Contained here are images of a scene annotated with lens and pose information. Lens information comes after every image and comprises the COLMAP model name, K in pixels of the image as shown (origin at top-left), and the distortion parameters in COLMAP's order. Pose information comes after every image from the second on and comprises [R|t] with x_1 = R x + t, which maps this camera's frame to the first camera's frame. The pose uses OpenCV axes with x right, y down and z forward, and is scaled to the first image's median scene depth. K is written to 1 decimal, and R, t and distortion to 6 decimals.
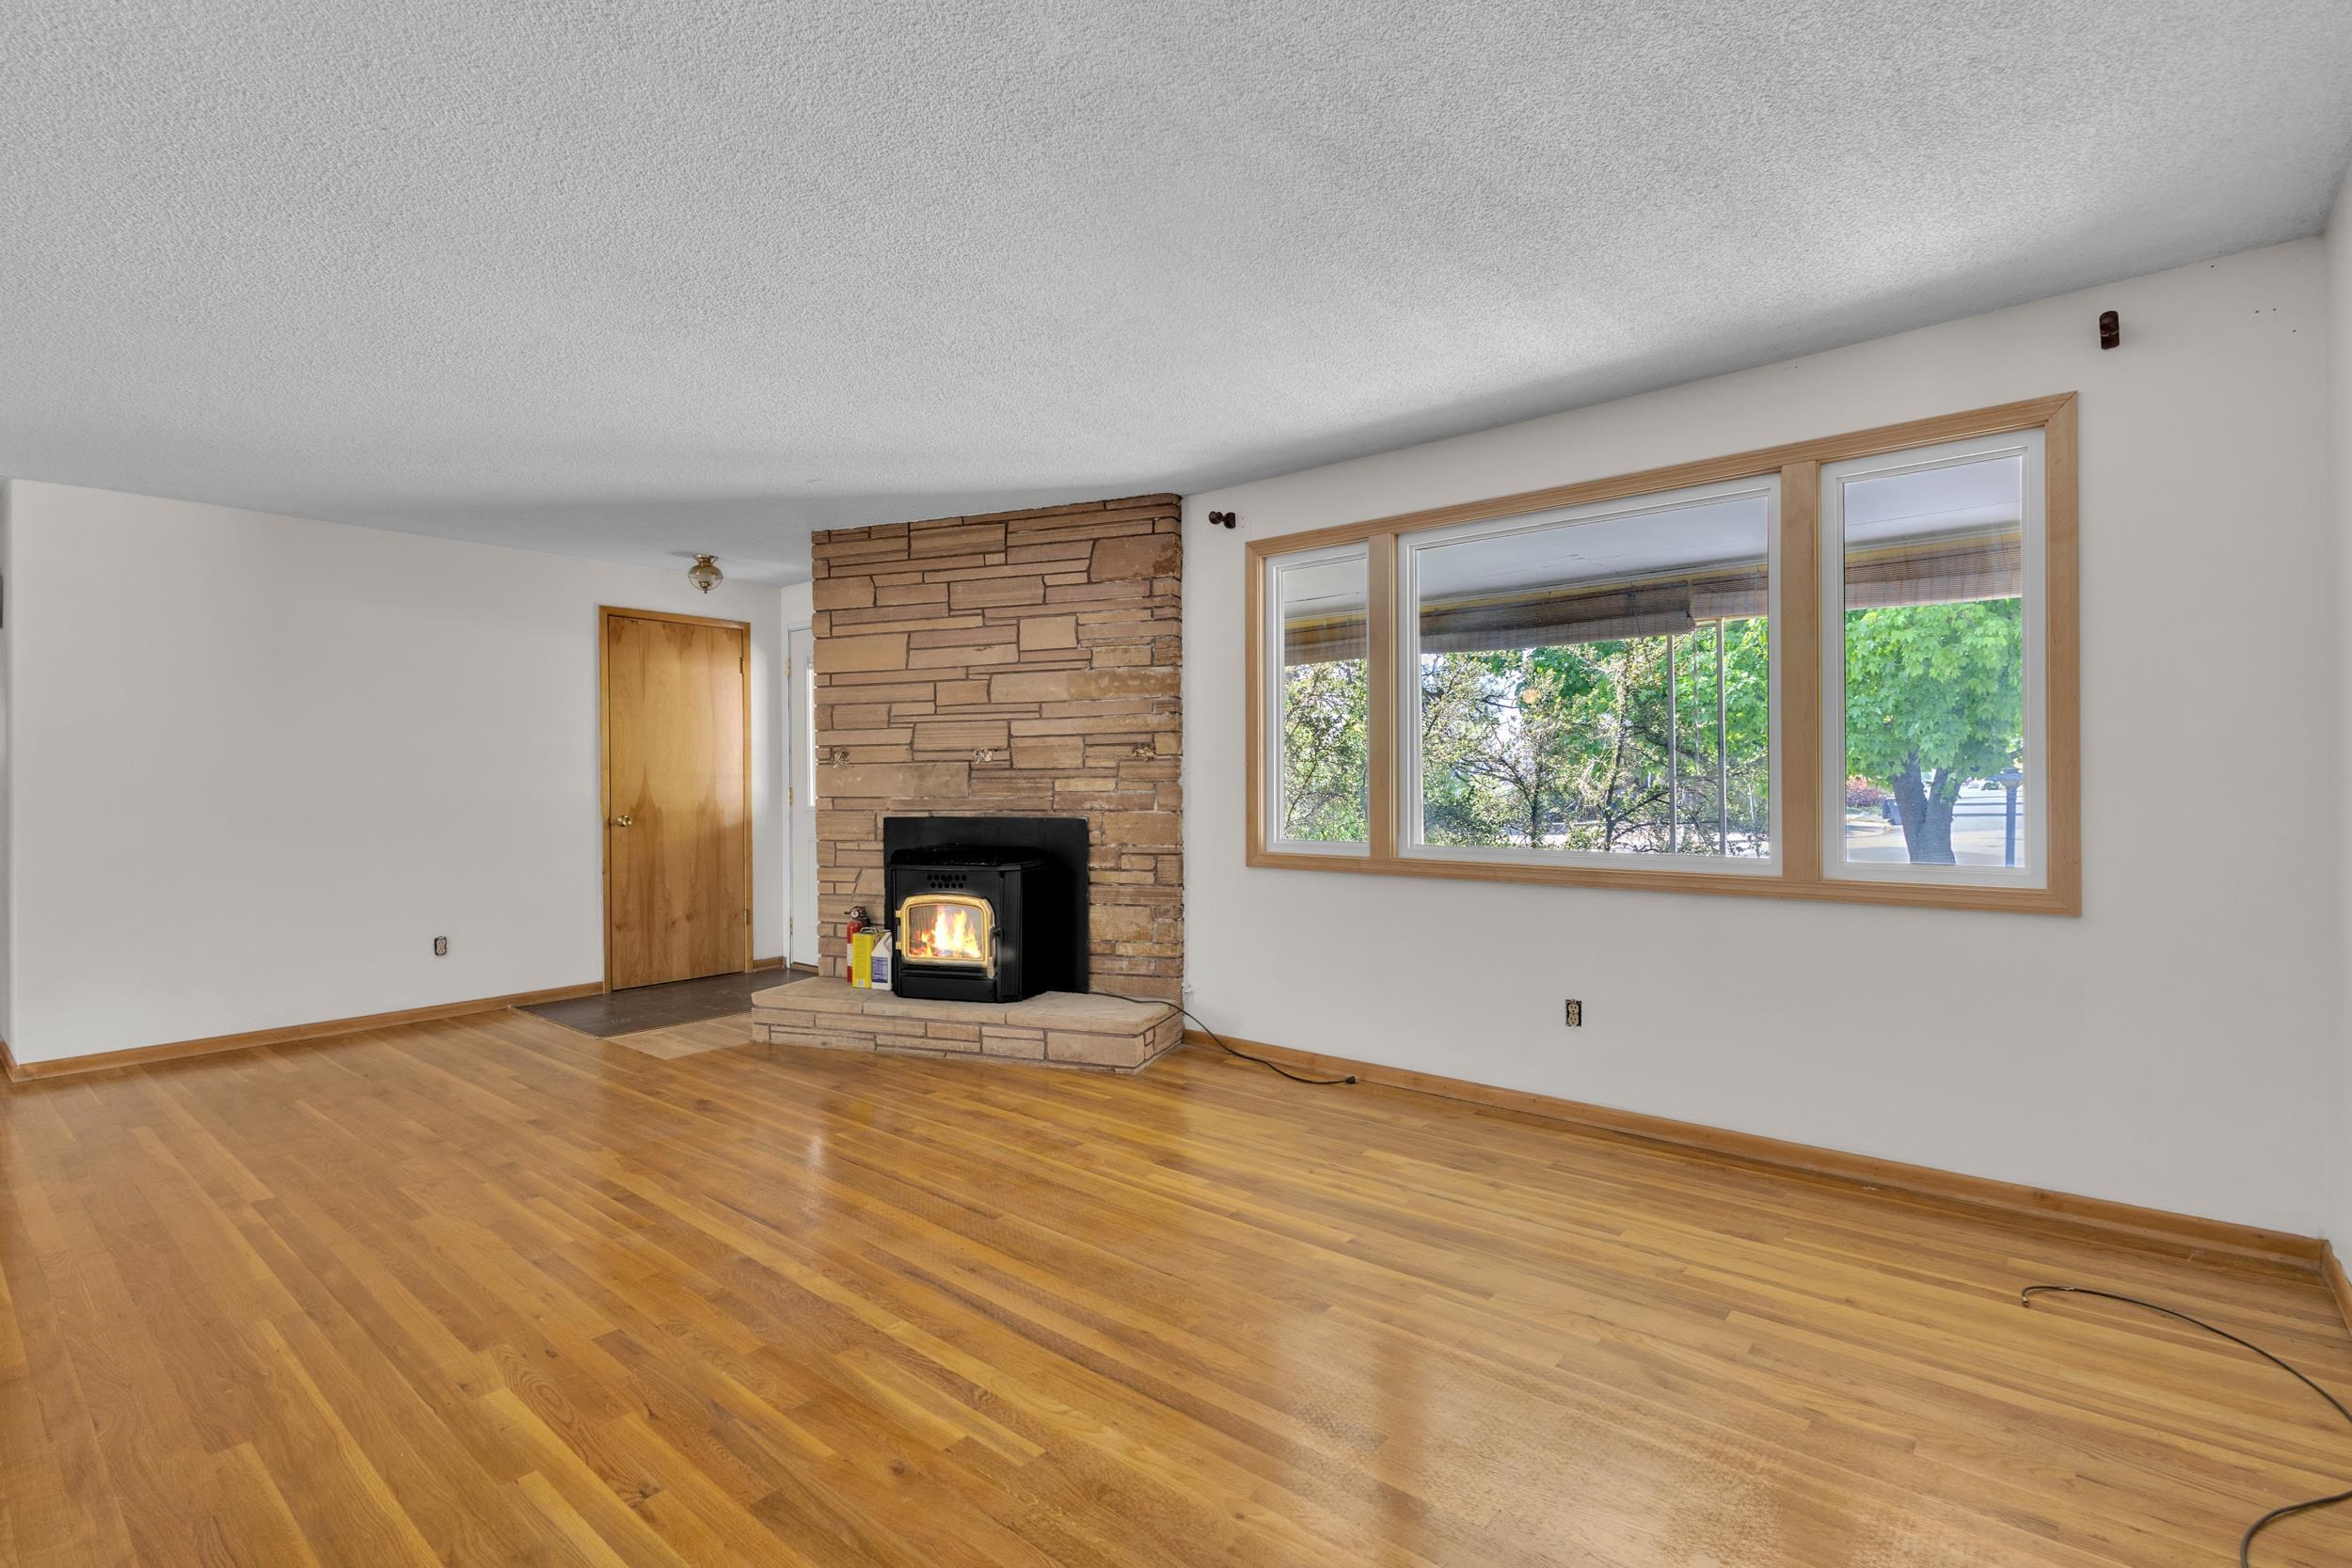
lens RADIAL K [[1091.4, 0, 1177.1], [0, 1091.4, 782.5], [0, 0, 1]] dist [0.010840, -0.002665]
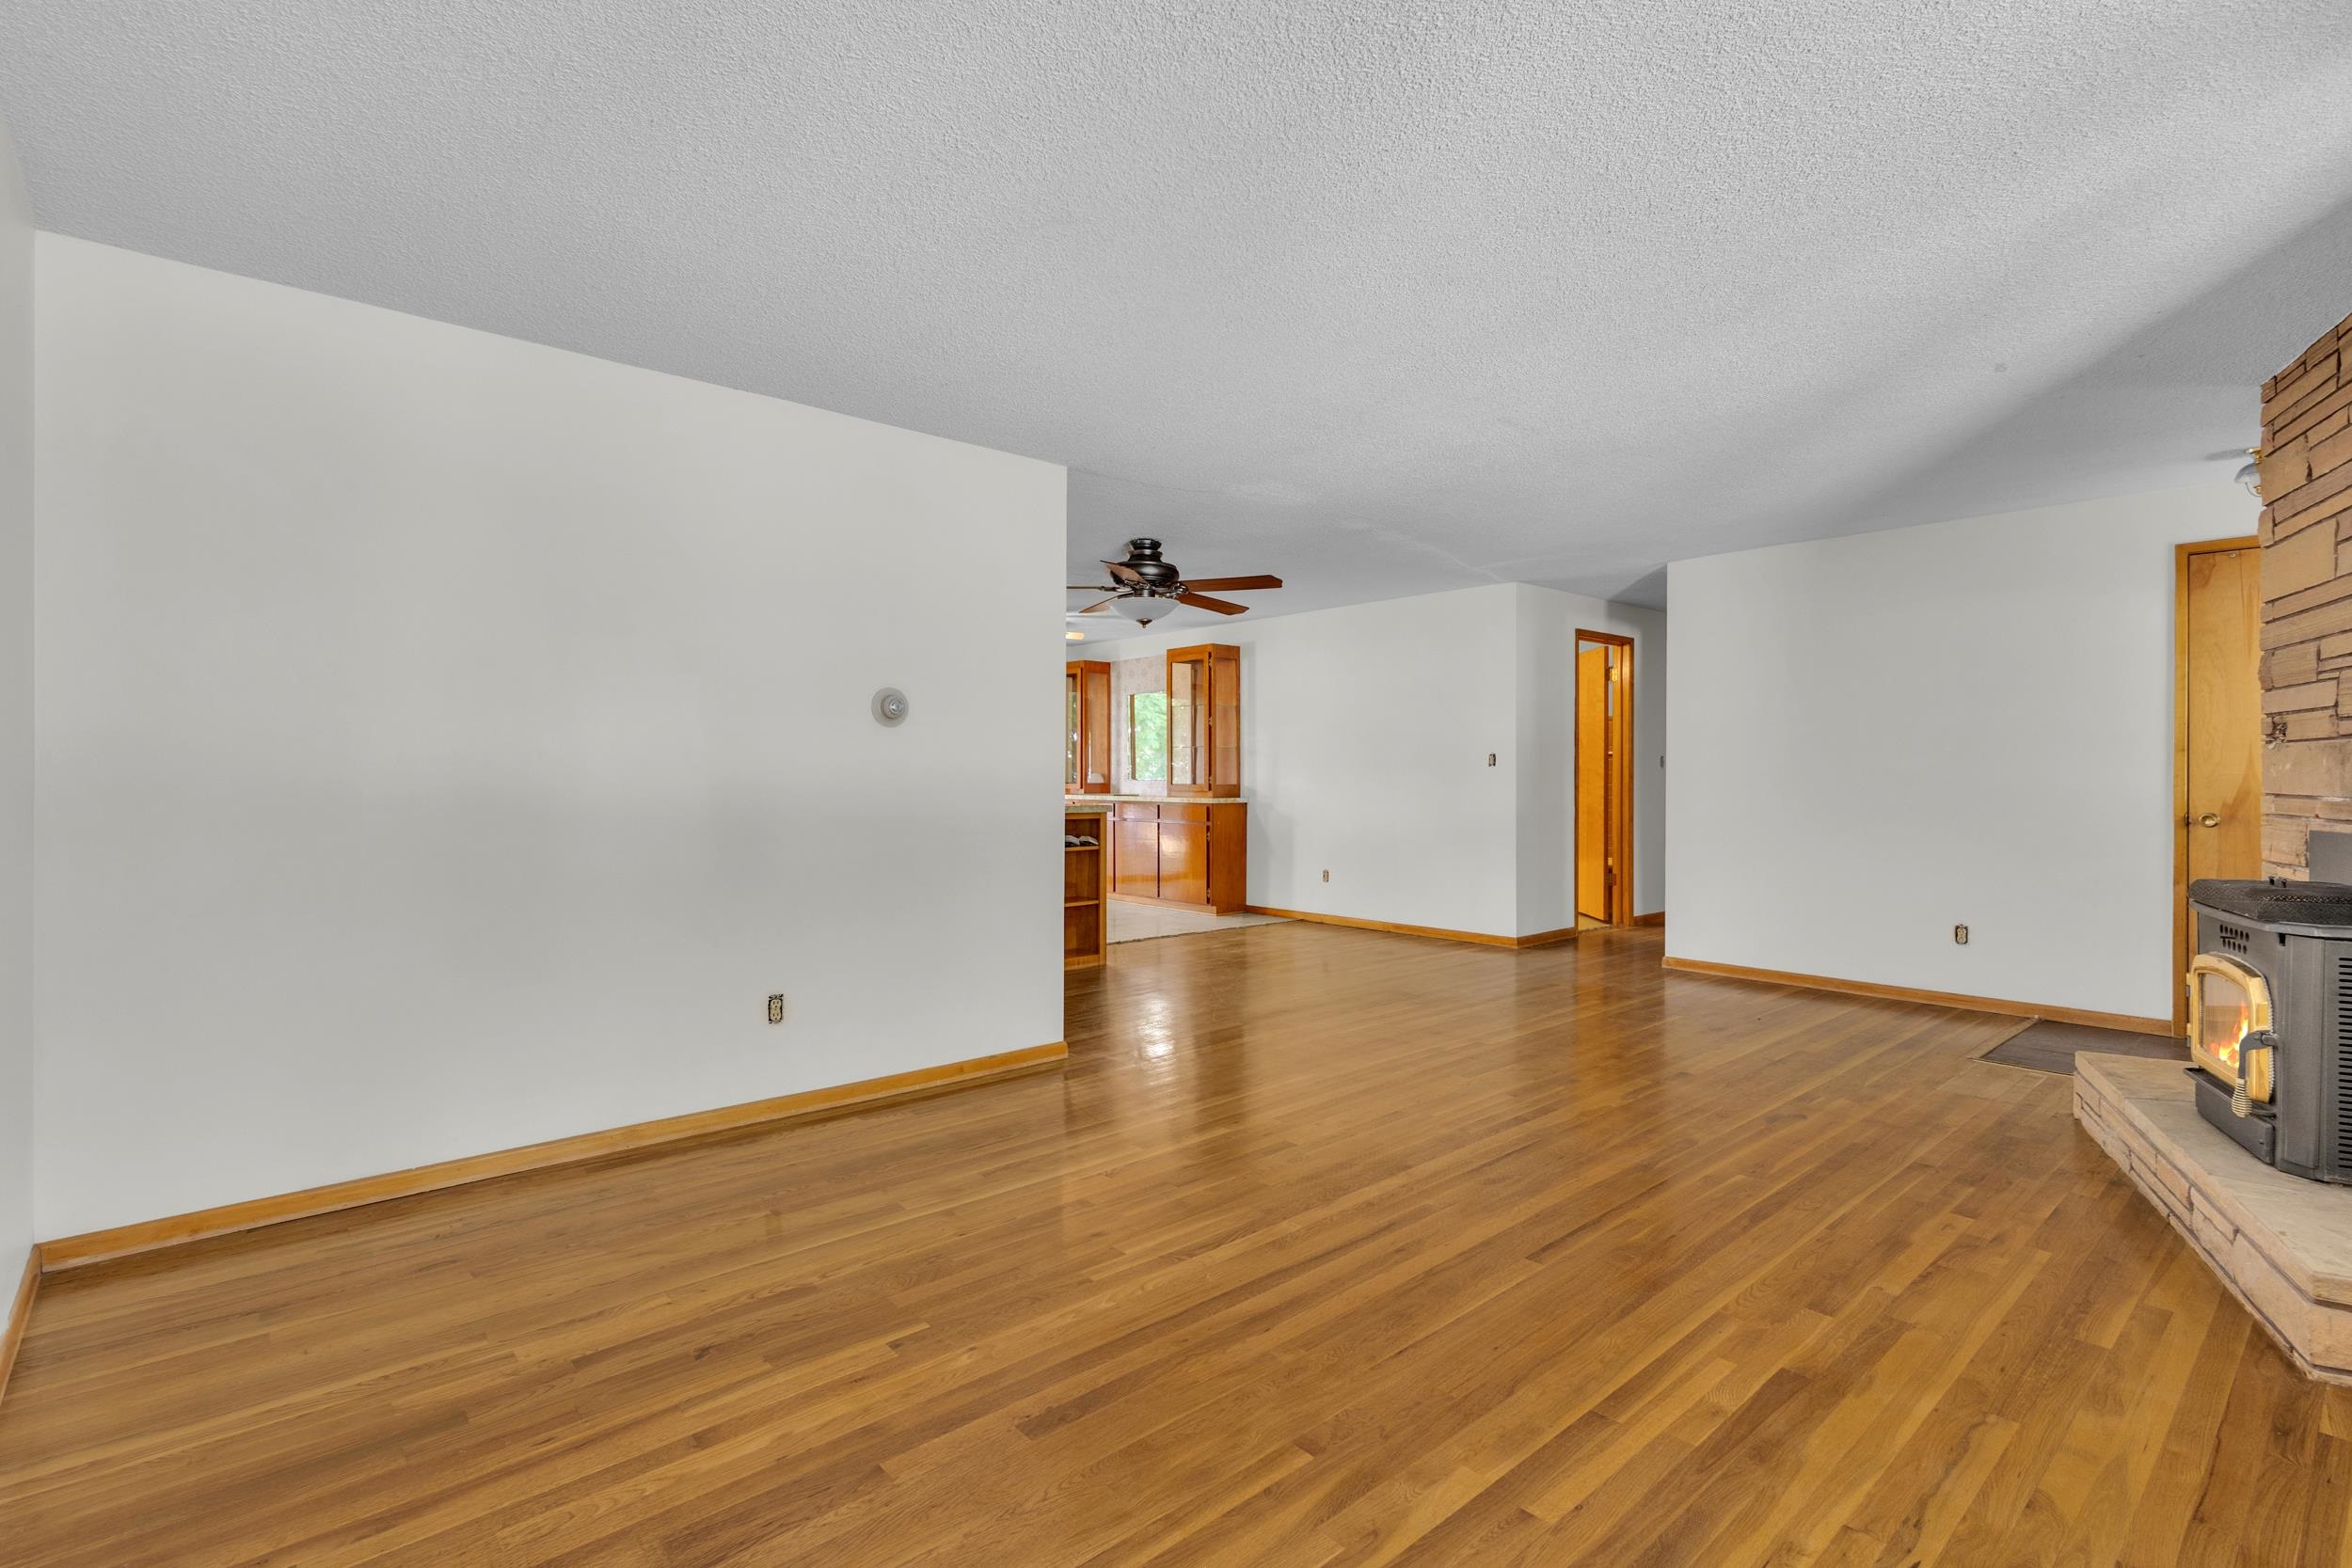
lens RADIAL K [[1091.4, 0, 1173.2], [0, 1091.4, 776.1], [0, 0, 1]] dist [0.010840, -0.002665]
pose [[-0.149656, 0.012621, -0.988658, 0.454681], [-0.002267, 0.999912, 0.013108, -0.004496], [0.988736, 0.004203, -0.149614, 0.506861]]
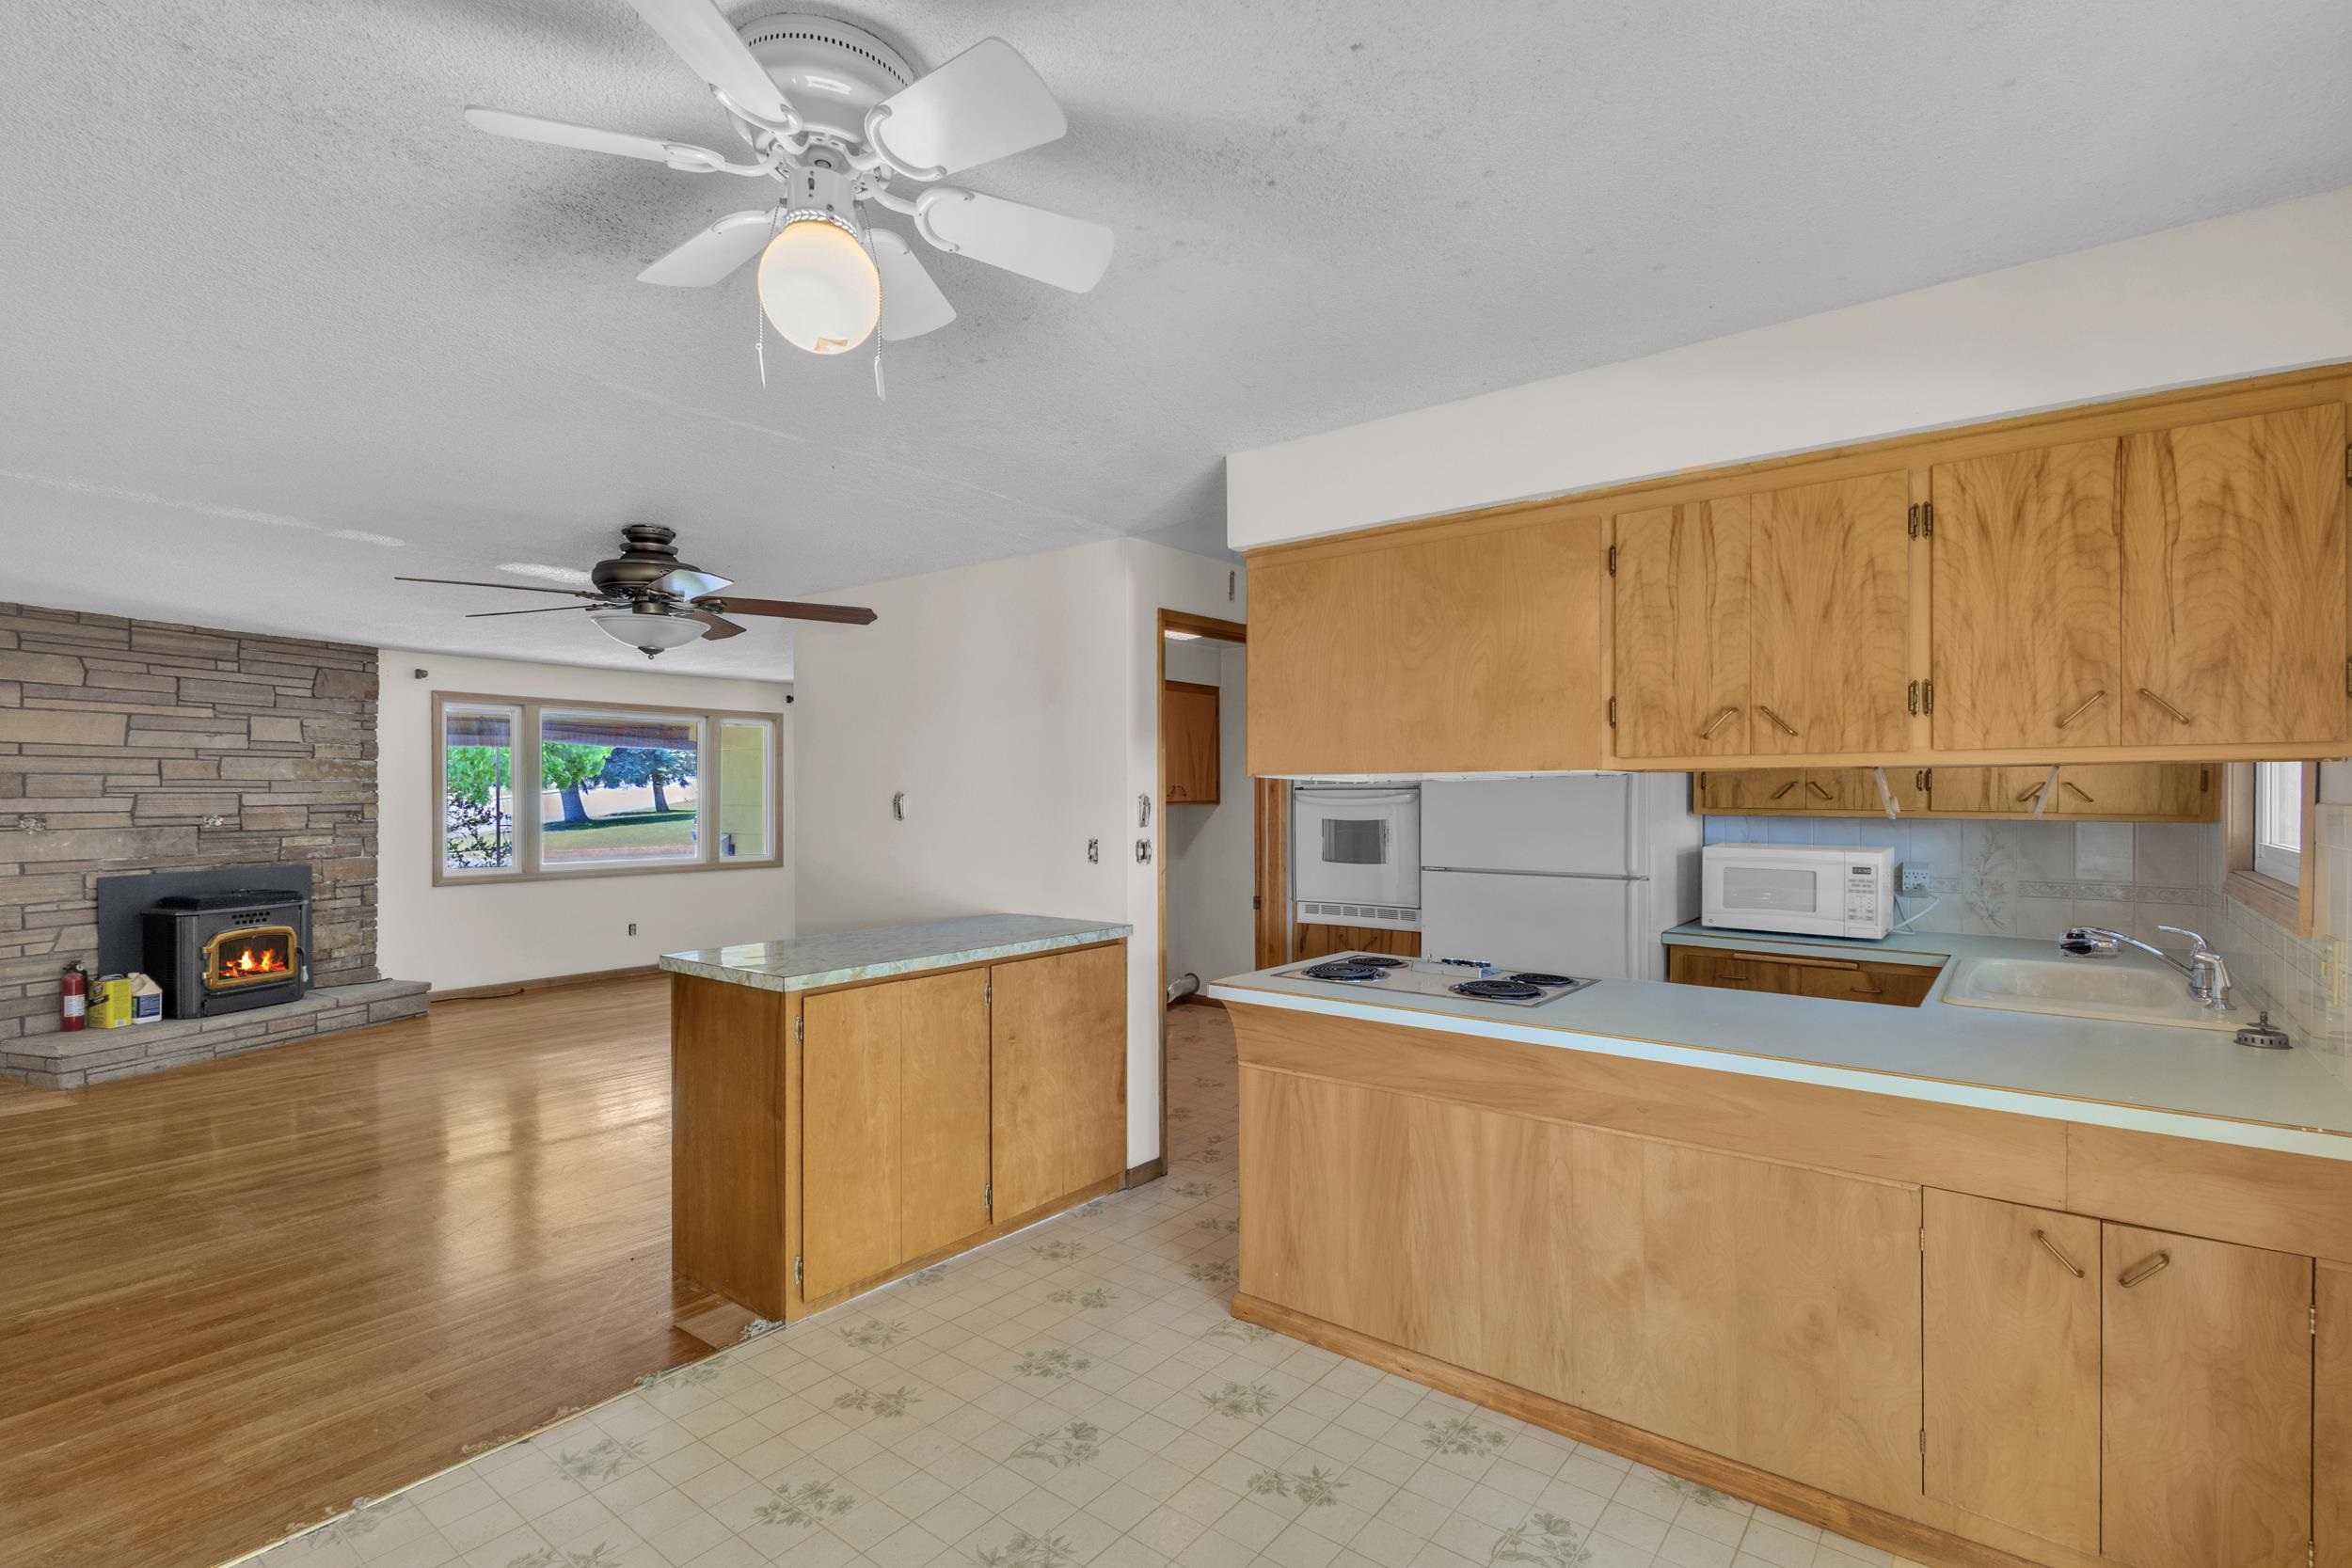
lens RADIAL K [[1091.4, 0, 1178.9], [0, 1091.4, 796.0], [0, 0, 1]] dist [0.010840, -0.002665]
pose [[-0.038311, 0.004839, 0.999254, -1.534132], [0.002594, 0.999985, -0.004743, -0.045952], [-0.999262, 0.002410, -0.038323, -0.059973]]
